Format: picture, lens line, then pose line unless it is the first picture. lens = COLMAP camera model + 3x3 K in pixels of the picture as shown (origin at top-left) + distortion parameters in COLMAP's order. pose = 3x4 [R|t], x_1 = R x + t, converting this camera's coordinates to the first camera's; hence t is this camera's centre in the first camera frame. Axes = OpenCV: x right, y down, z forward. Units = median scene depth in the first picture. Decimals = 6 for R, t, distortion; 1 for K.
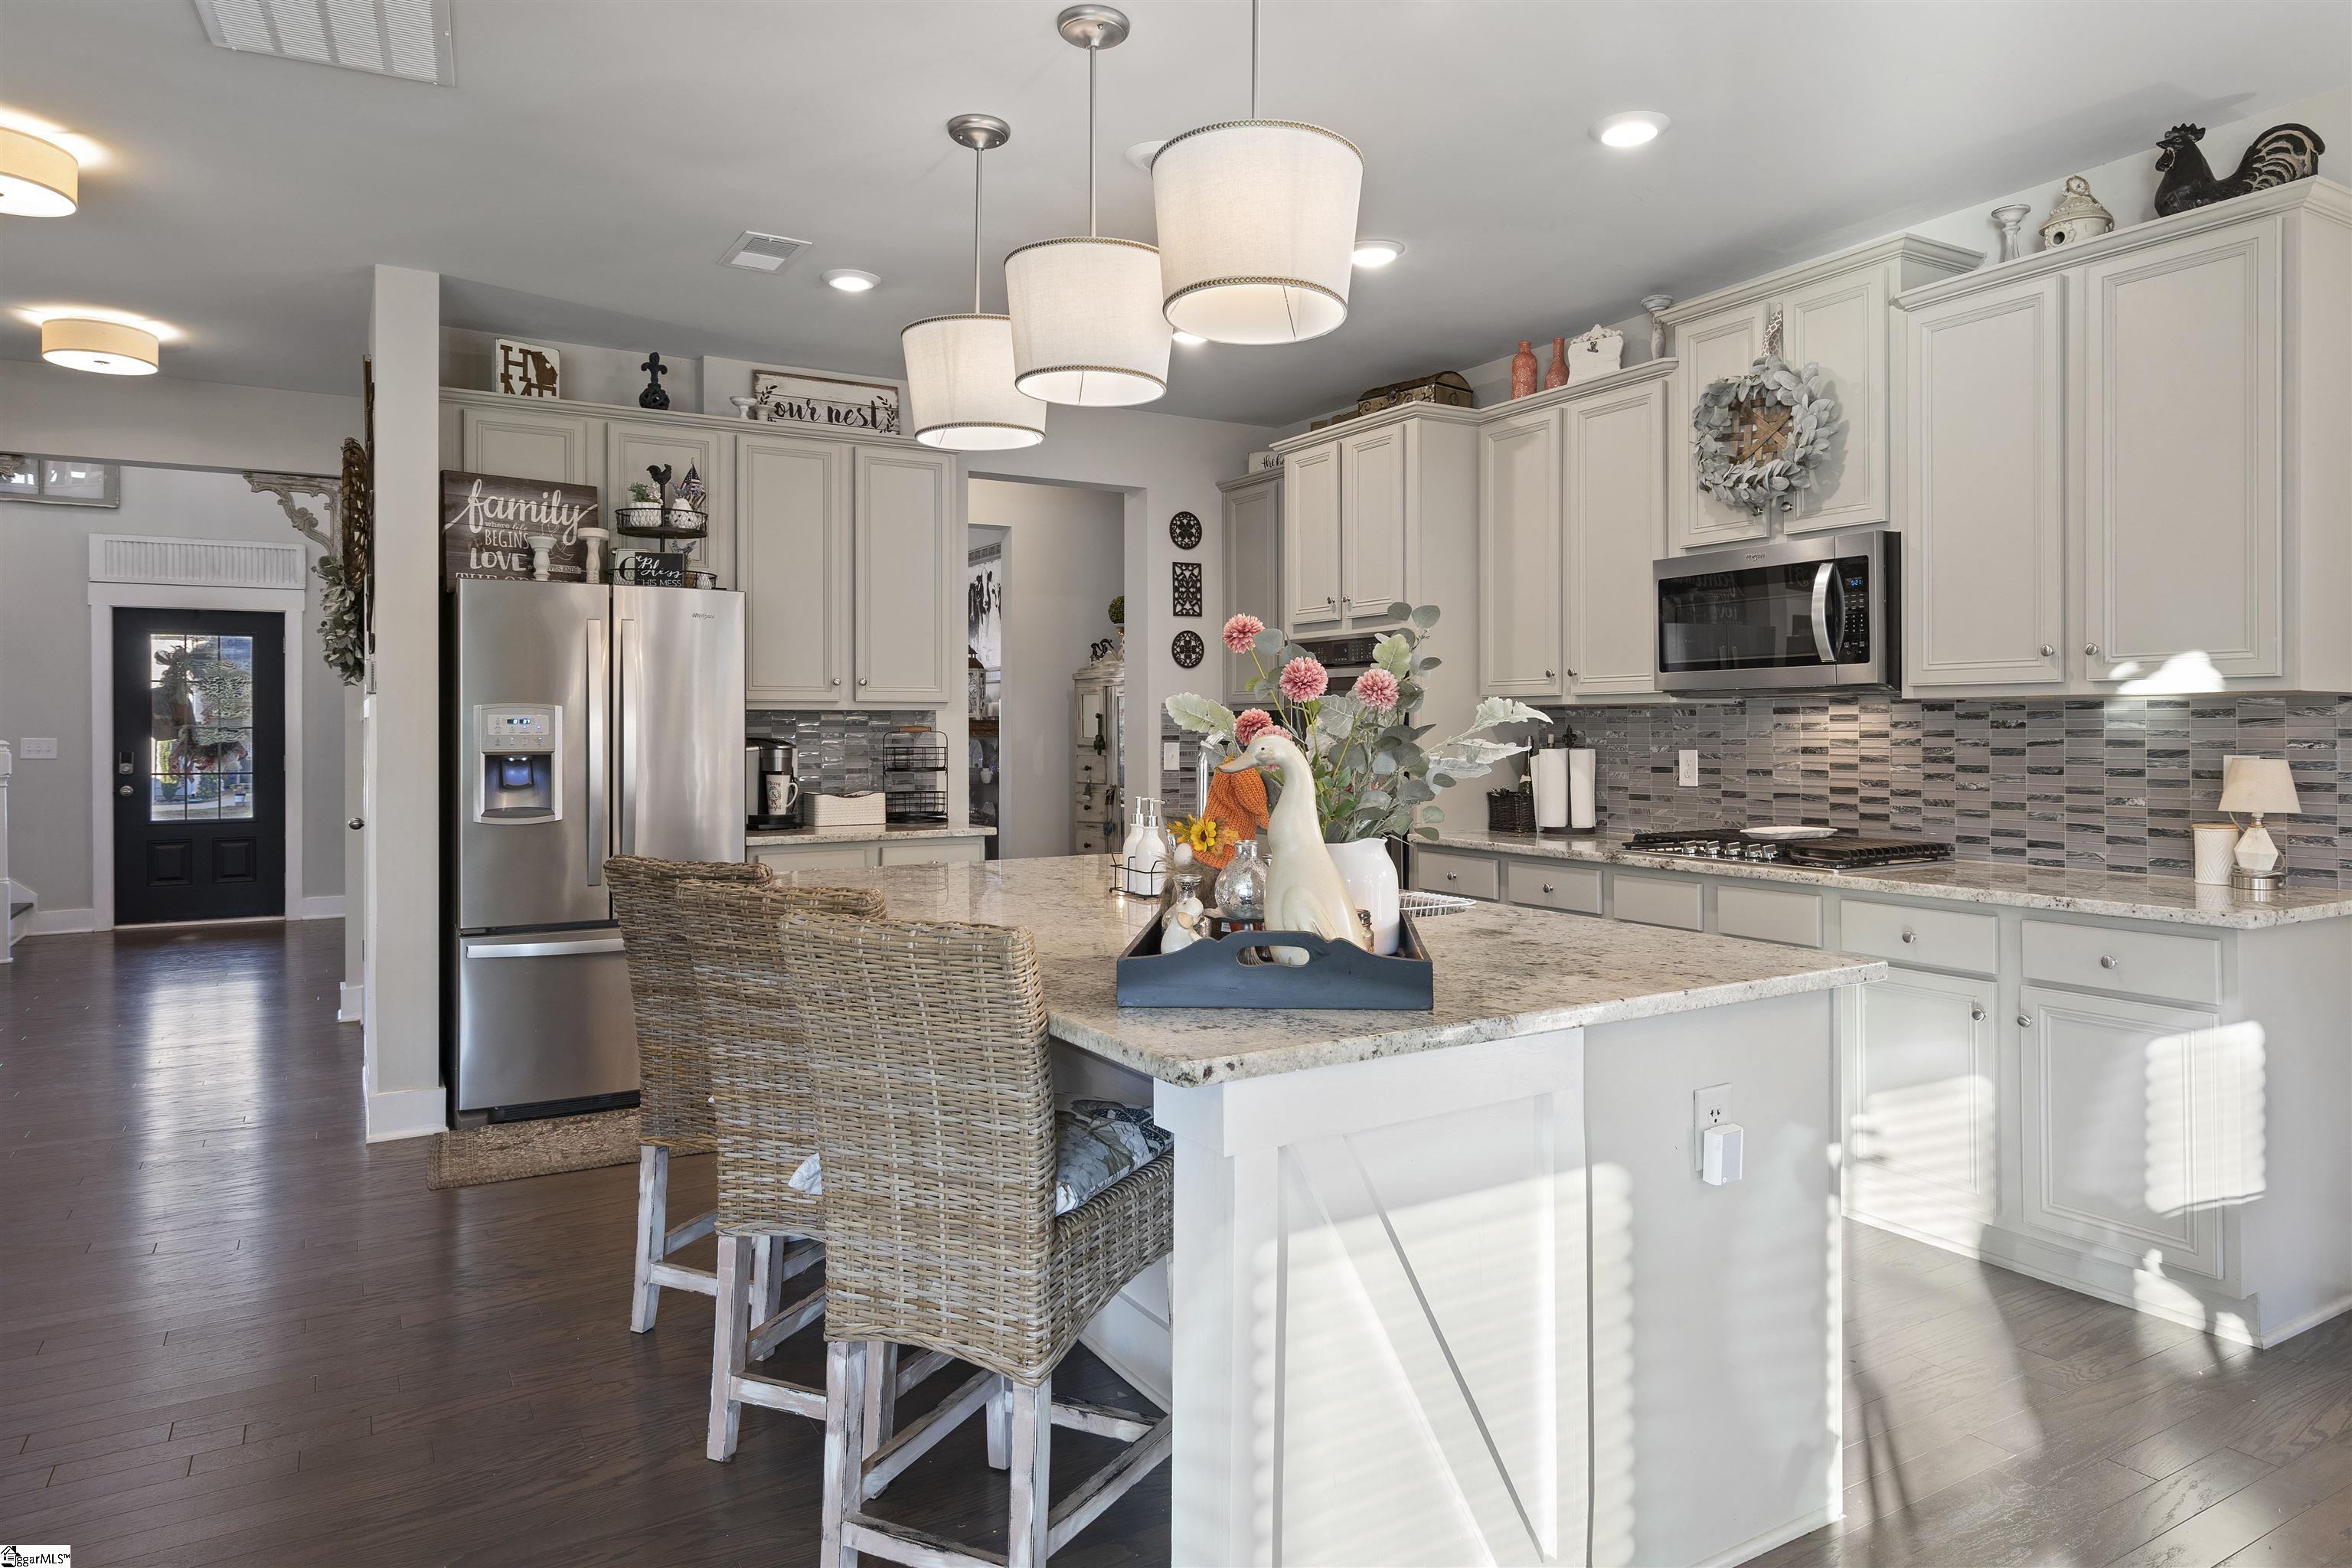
lens RADIAL K [[1407.7, 0, 1205.4], [0, 1407.7, 733.7], [0, 0, 1]] dist [0.006576, 0.000657]
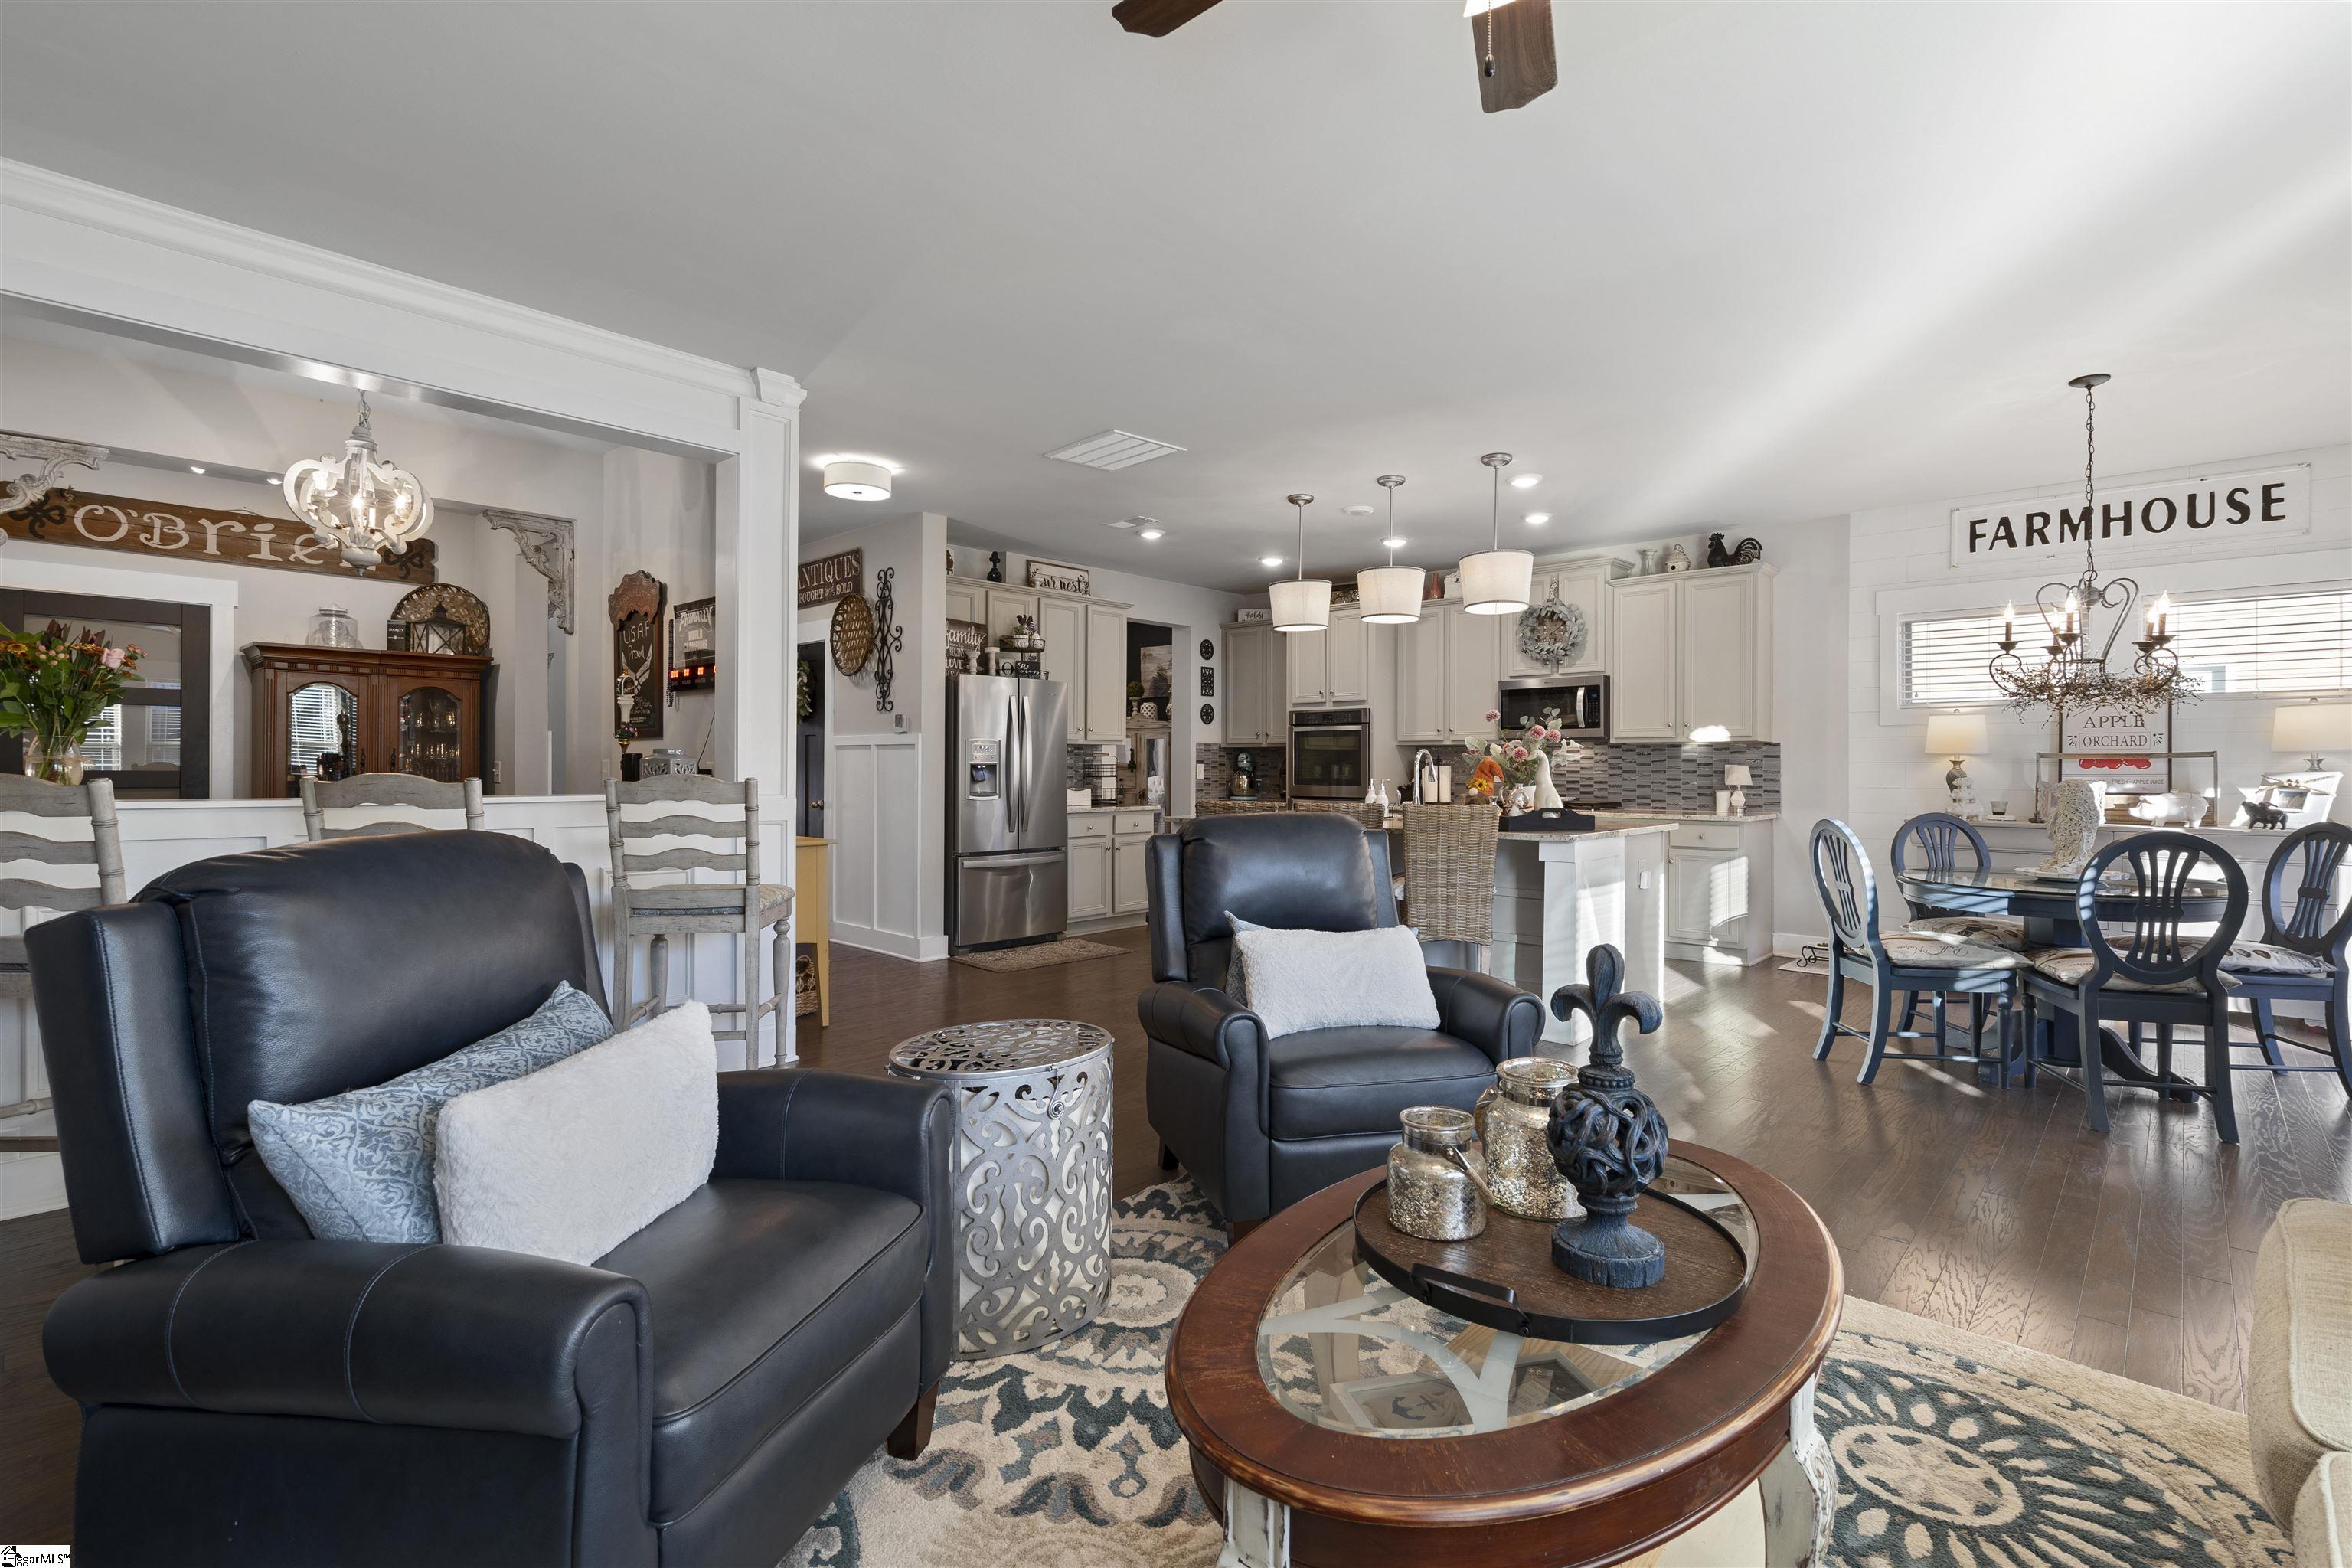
lens RADIAL K [[1057.0, 0, 1194.4], [0, 1057.0, 779.1], [0, 0, 1]] dist [-0.003950, 0.000132]
pose [[0.960074, 0.001305, 0.279745, -0.591680], [-0.003456, 0.999968, 0.007198, 0.022775], [-0.279726, -0.007877, 0.960047, -0.472590]]
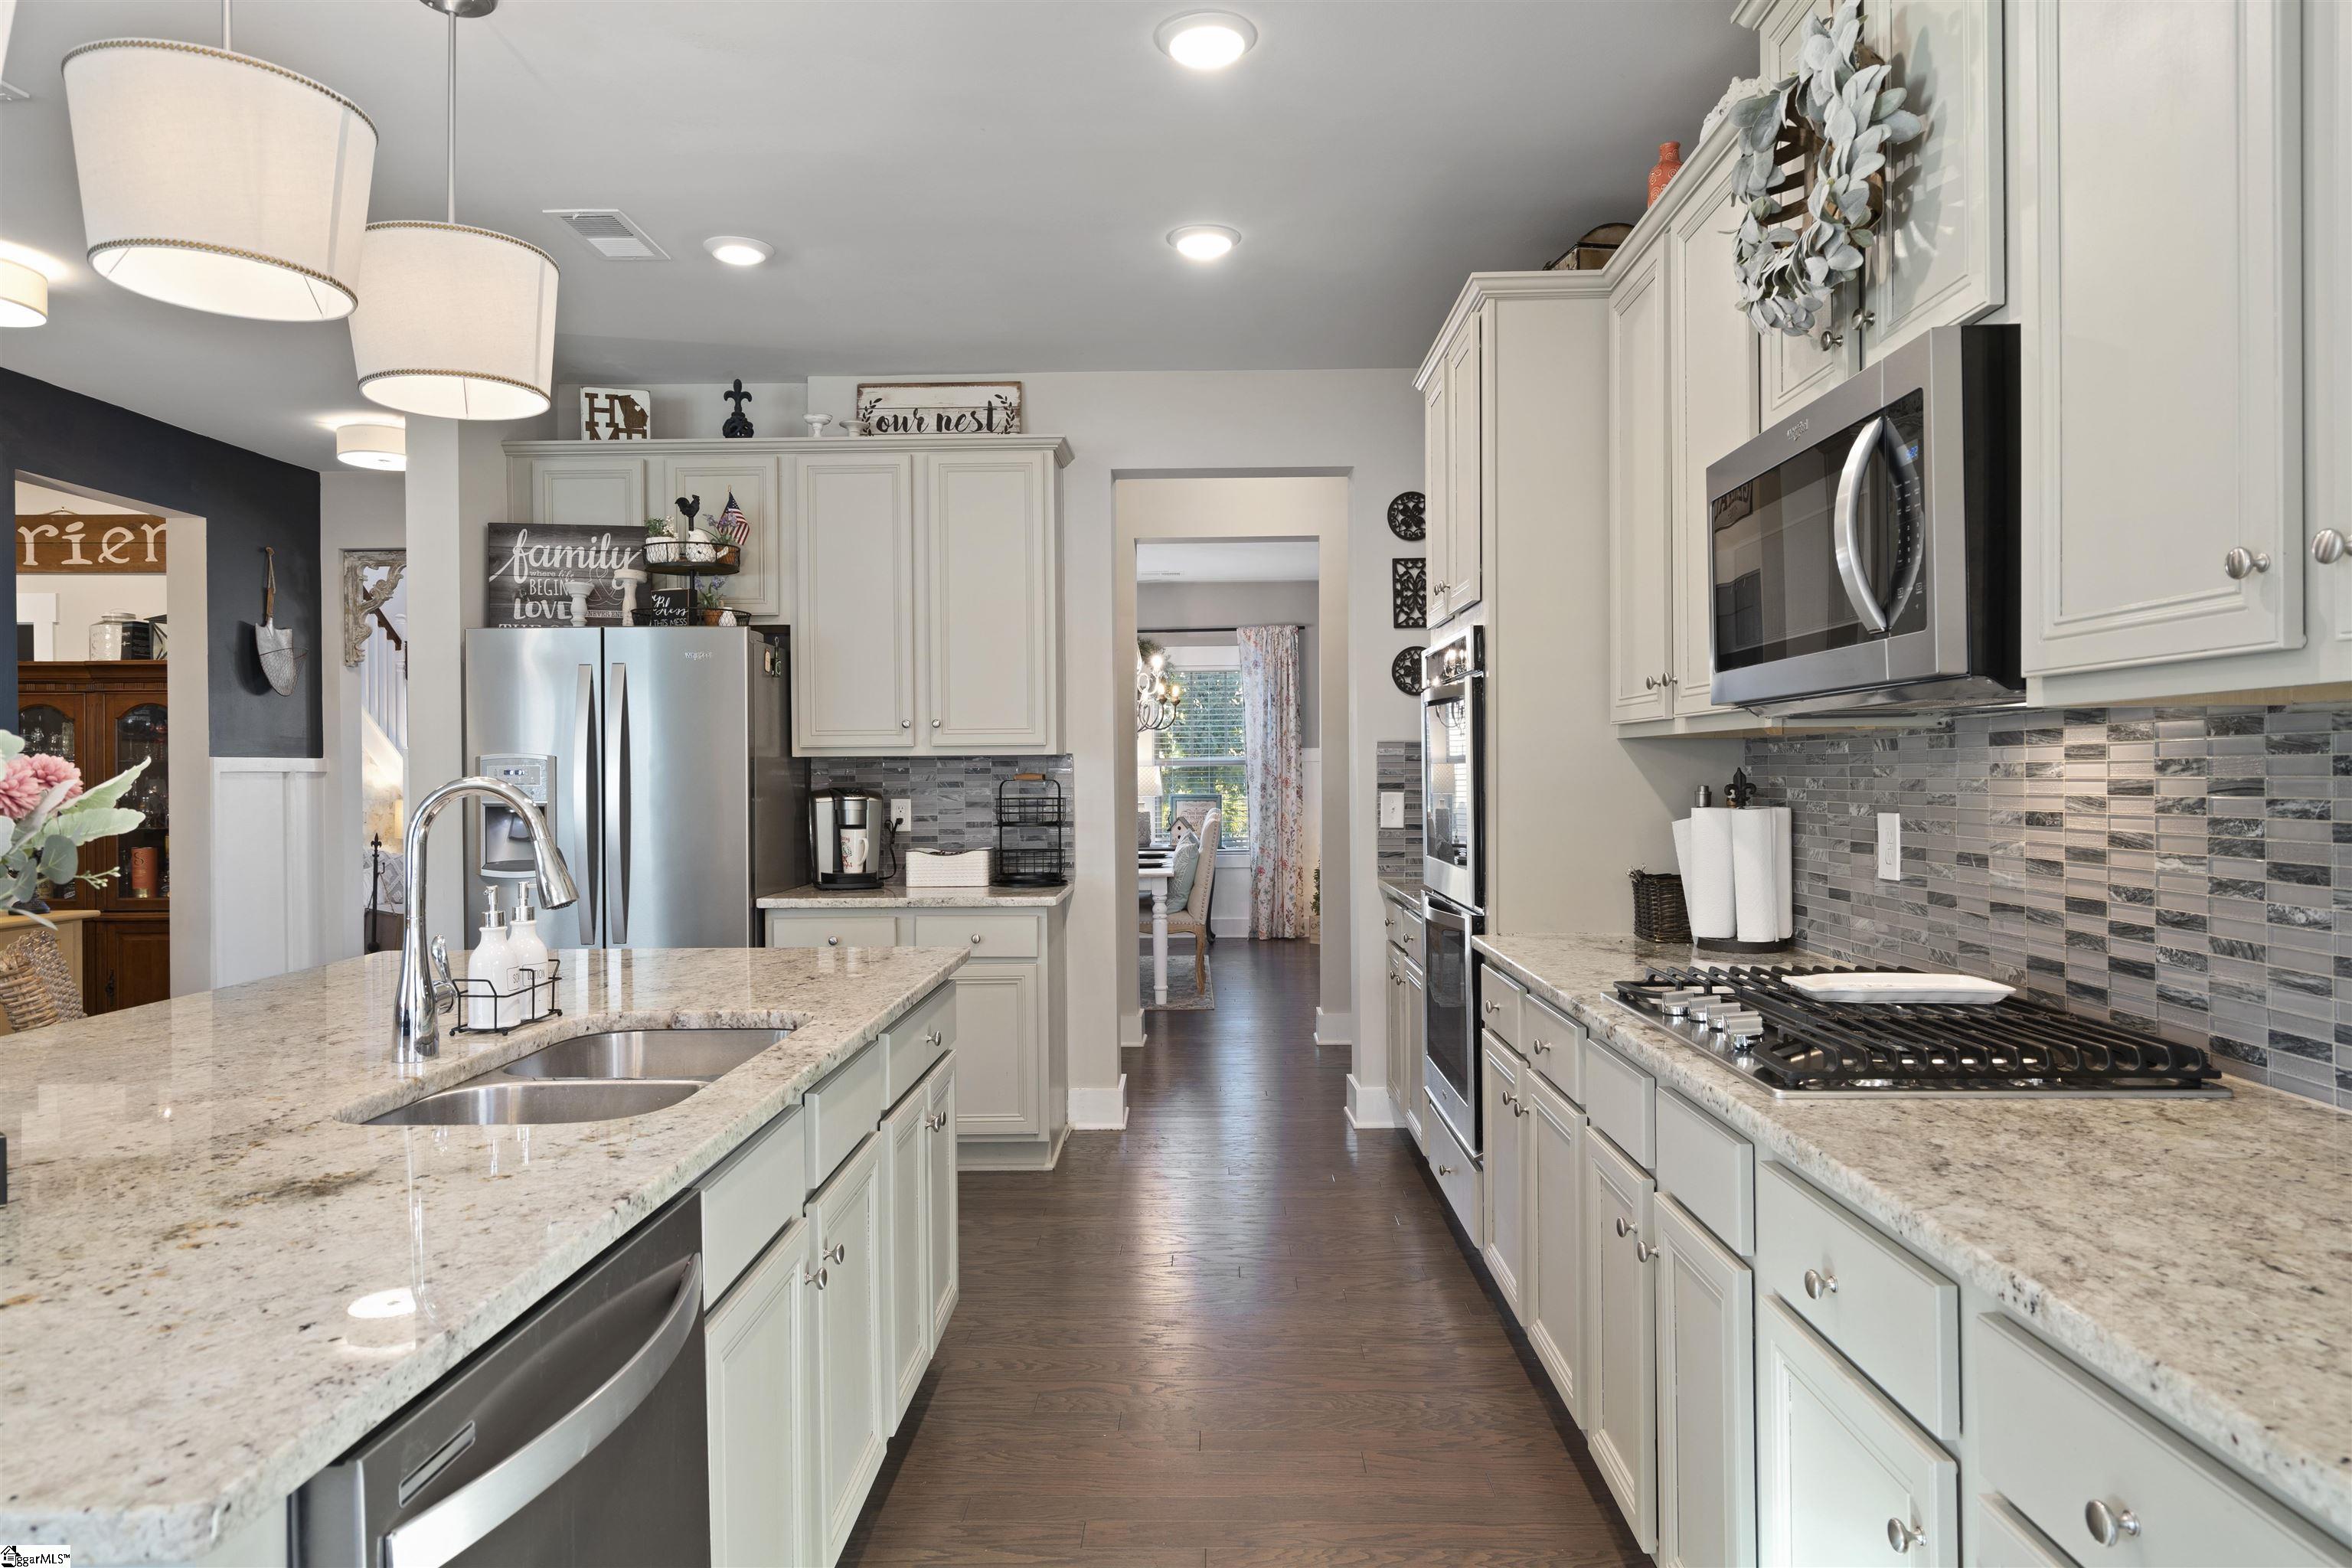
lens RADIAL K [[1407.7, 0, 1189.6], [0, 1407.7, 782.9], [0, 0, 1]] dist [0.006576, 0.000657]
pose [[0.847346, -0.000692, -0.531040, 0.410146], [0.003373, 0.999986, 0.004079, -0.003483], [0.531030, -0.005247, 0.847337, 0.401979]]
